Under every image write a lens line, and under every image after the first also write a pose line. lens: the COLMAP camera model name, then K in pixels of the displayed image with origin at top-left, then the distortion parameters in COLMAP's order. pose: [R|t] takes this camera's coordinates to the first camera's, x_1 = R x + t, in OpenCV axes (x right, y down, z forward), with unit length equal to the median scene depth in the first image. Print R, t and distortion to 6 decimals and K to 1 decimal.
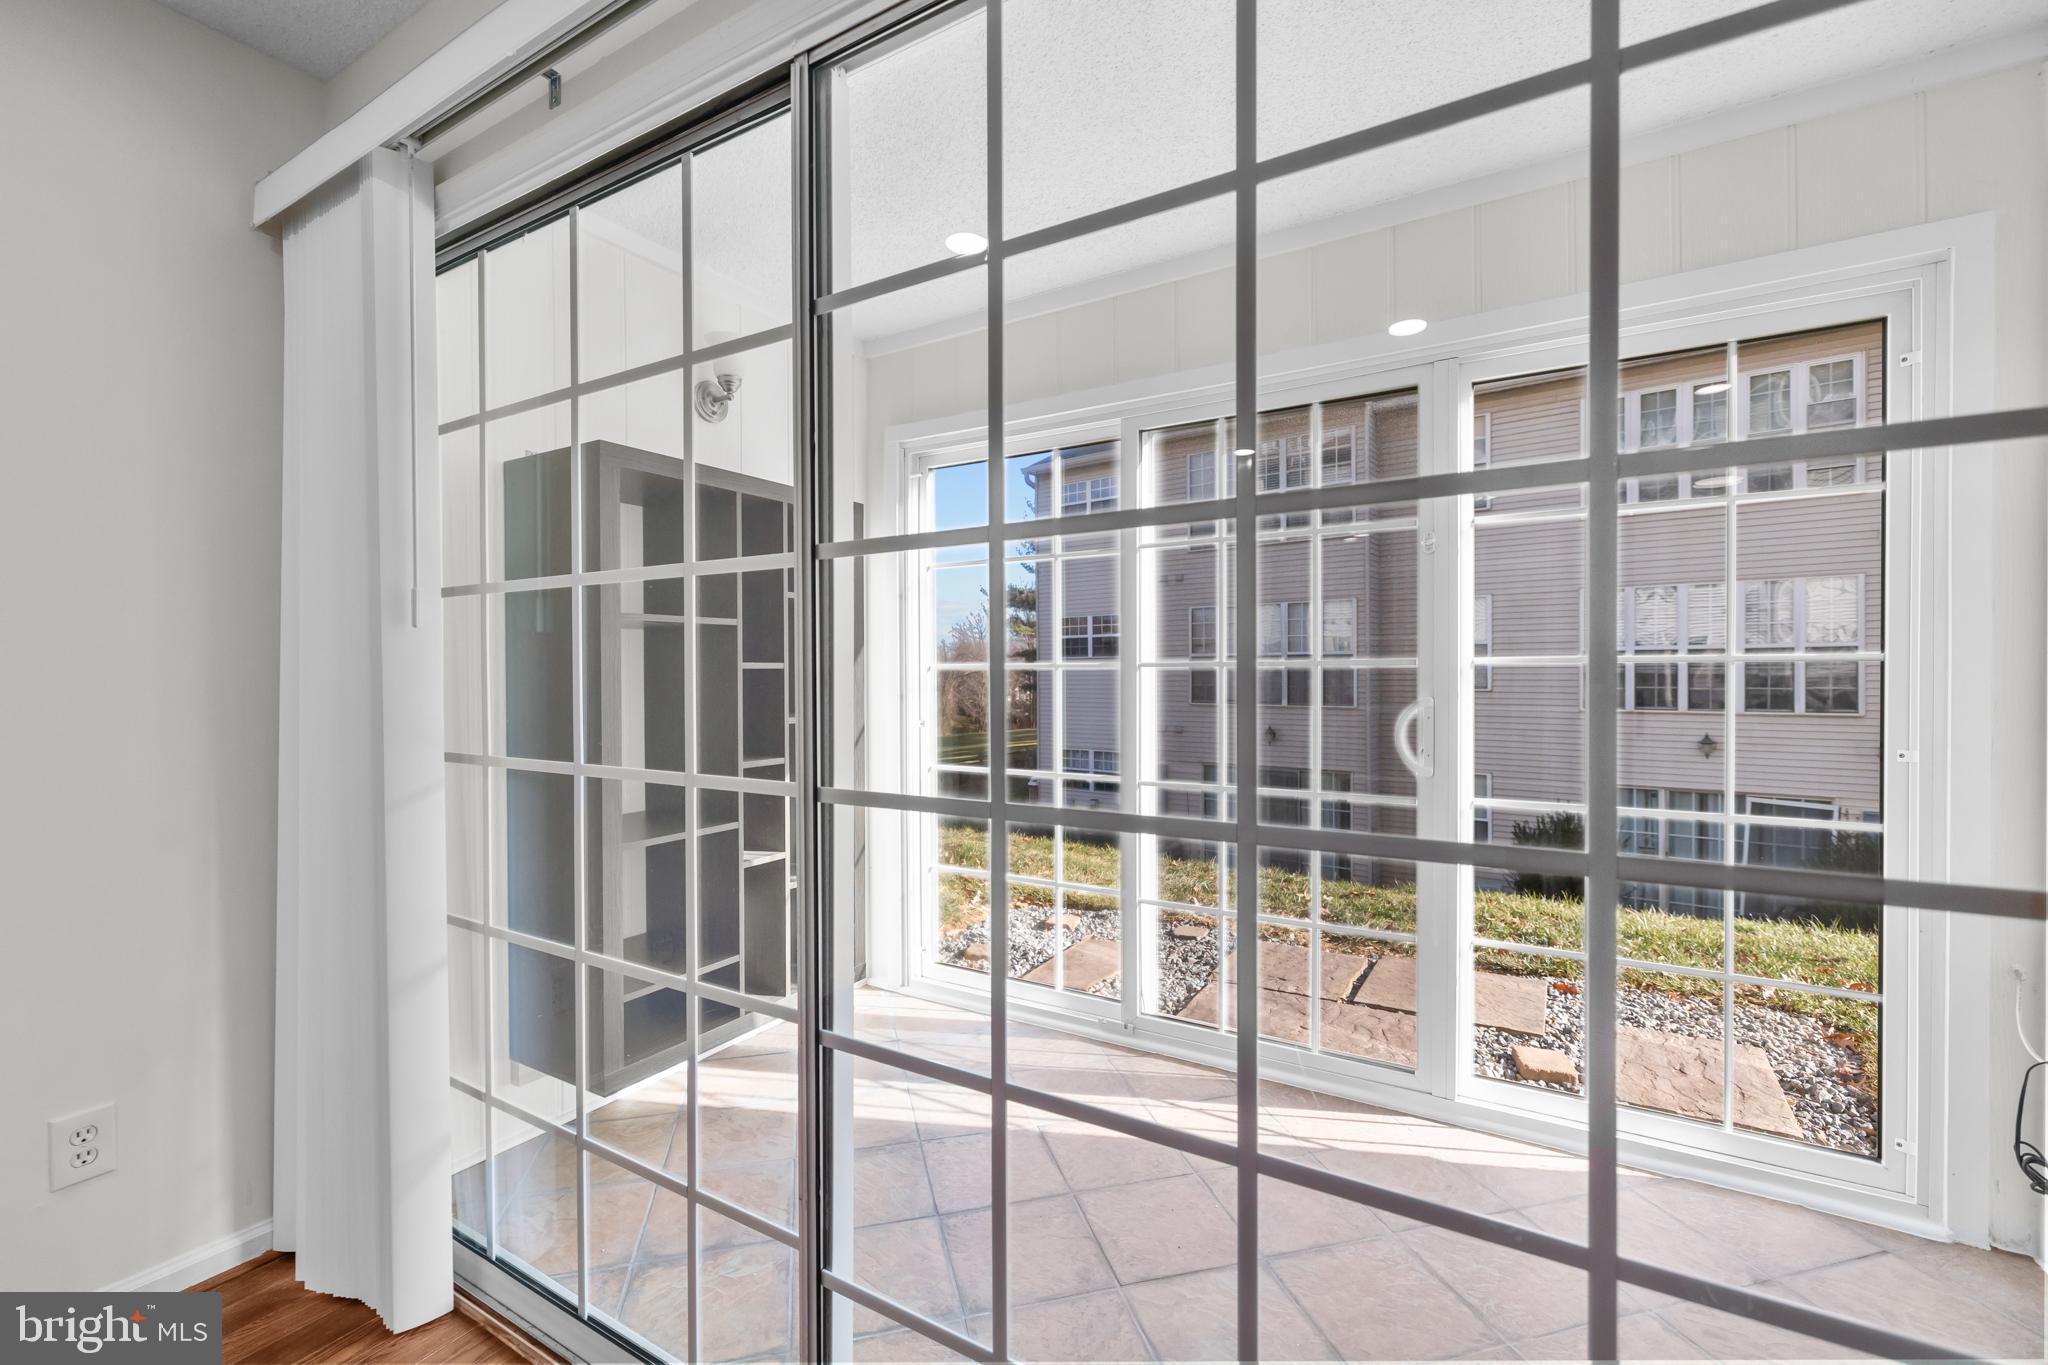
lens RADIAL K [[880.9, 0, 1024.0], [0, 880.9, 682.5], [0, 0, 1]] dist [-0.000700, -0.000297]
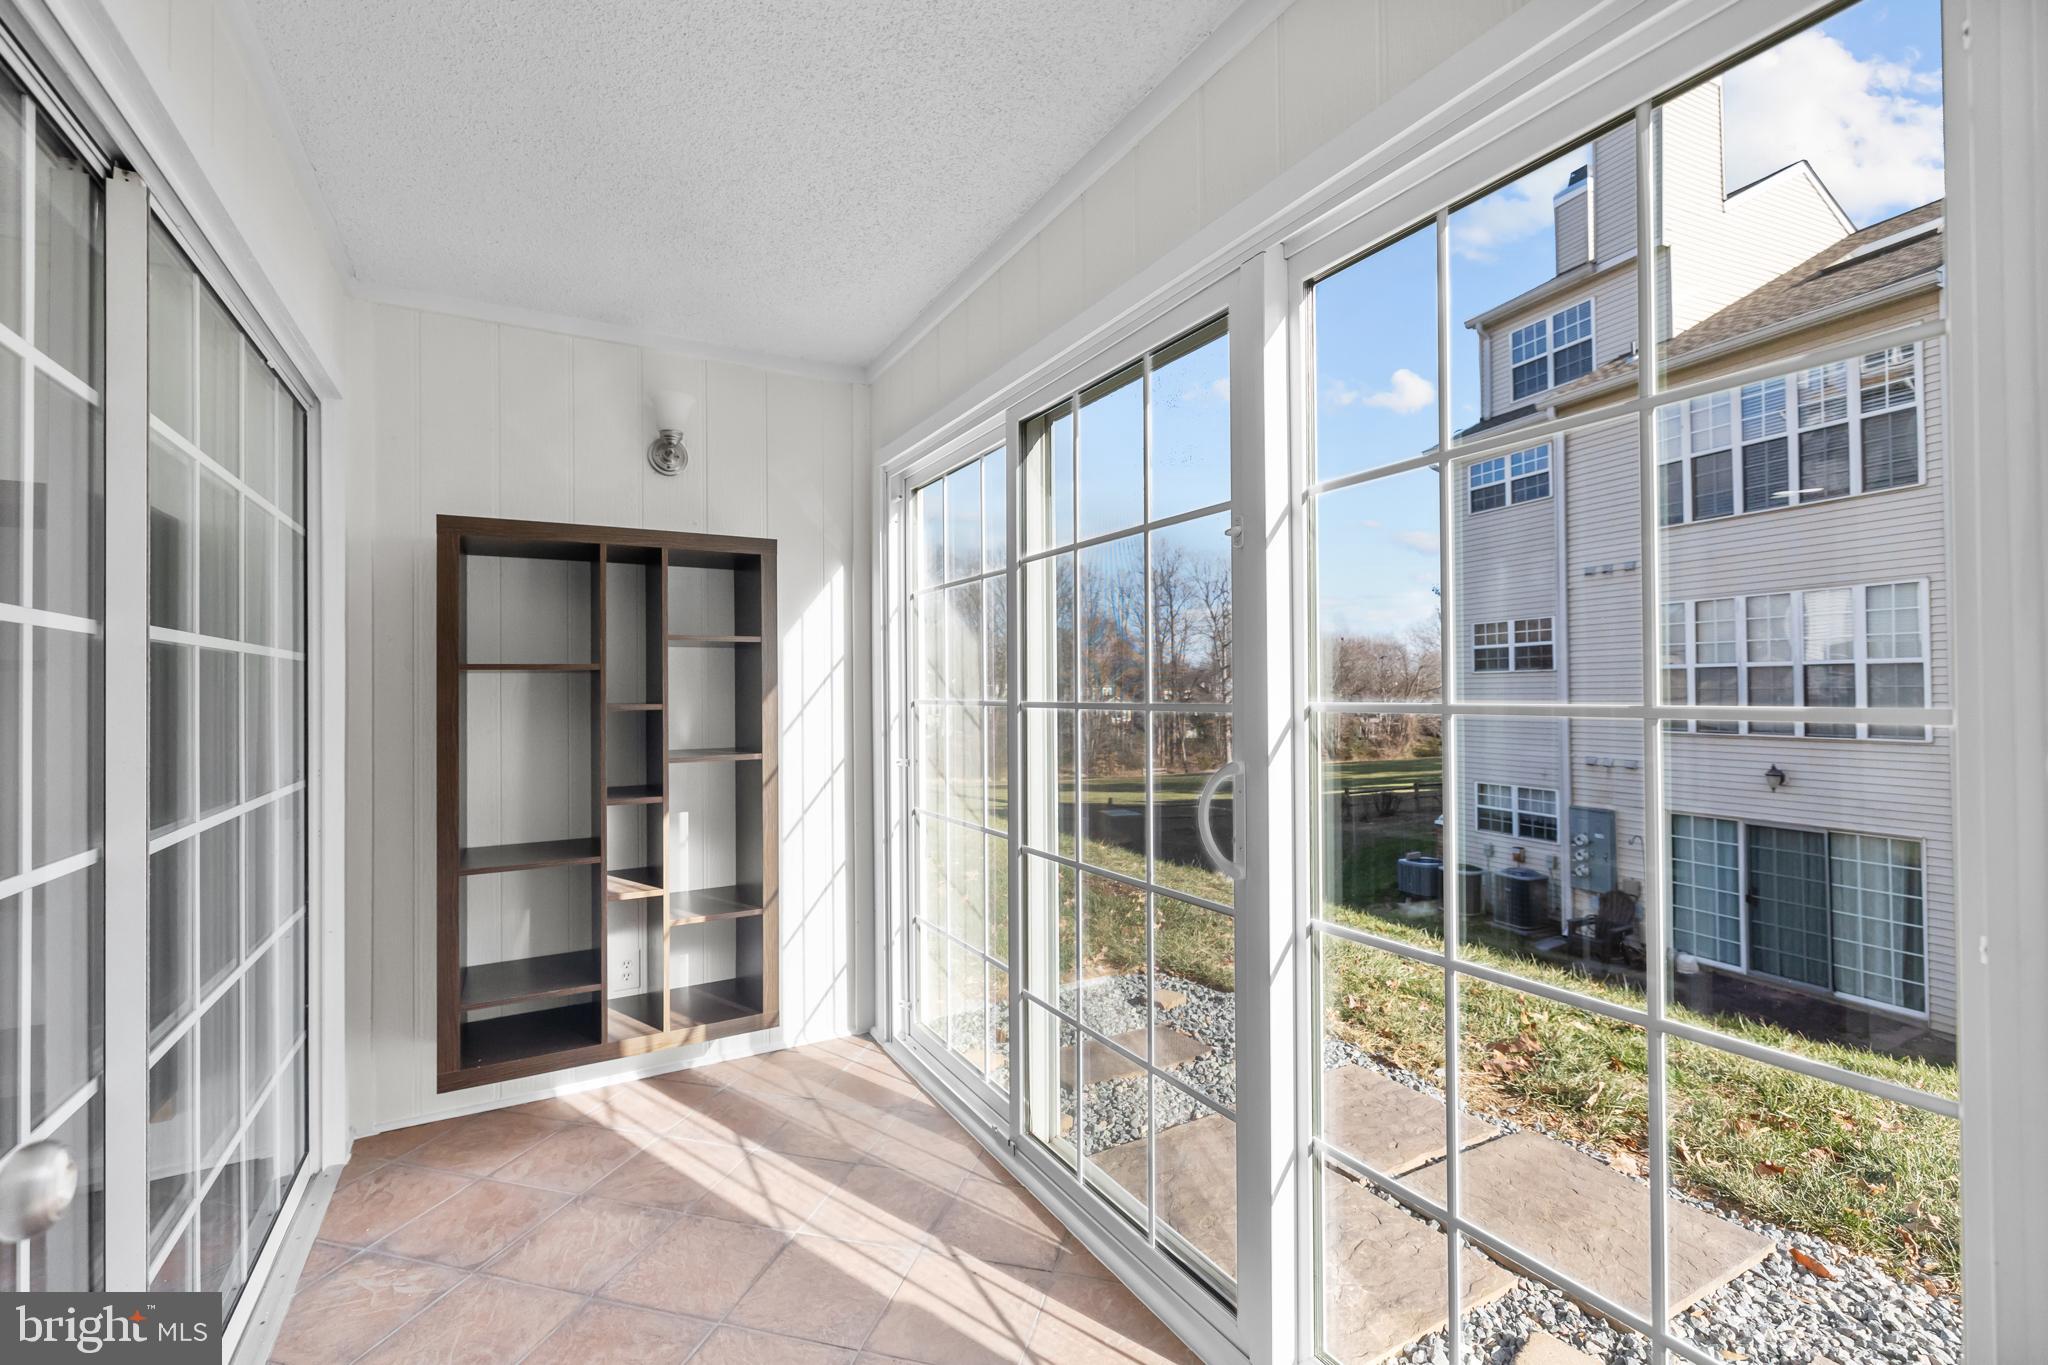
lens RADIAL K [[904.3, 0, 1024.0], [0, 904.3, 682.5], [0, 0, 1]] dist [0.003054, 0.000436]
pose [[0.862815, -0.014941, -0.505299, 0.448052], [0.006102, 0.999798, -0.019145, -0.020528], [0.505483, 0.013435, 0.862732, 0.213558]]
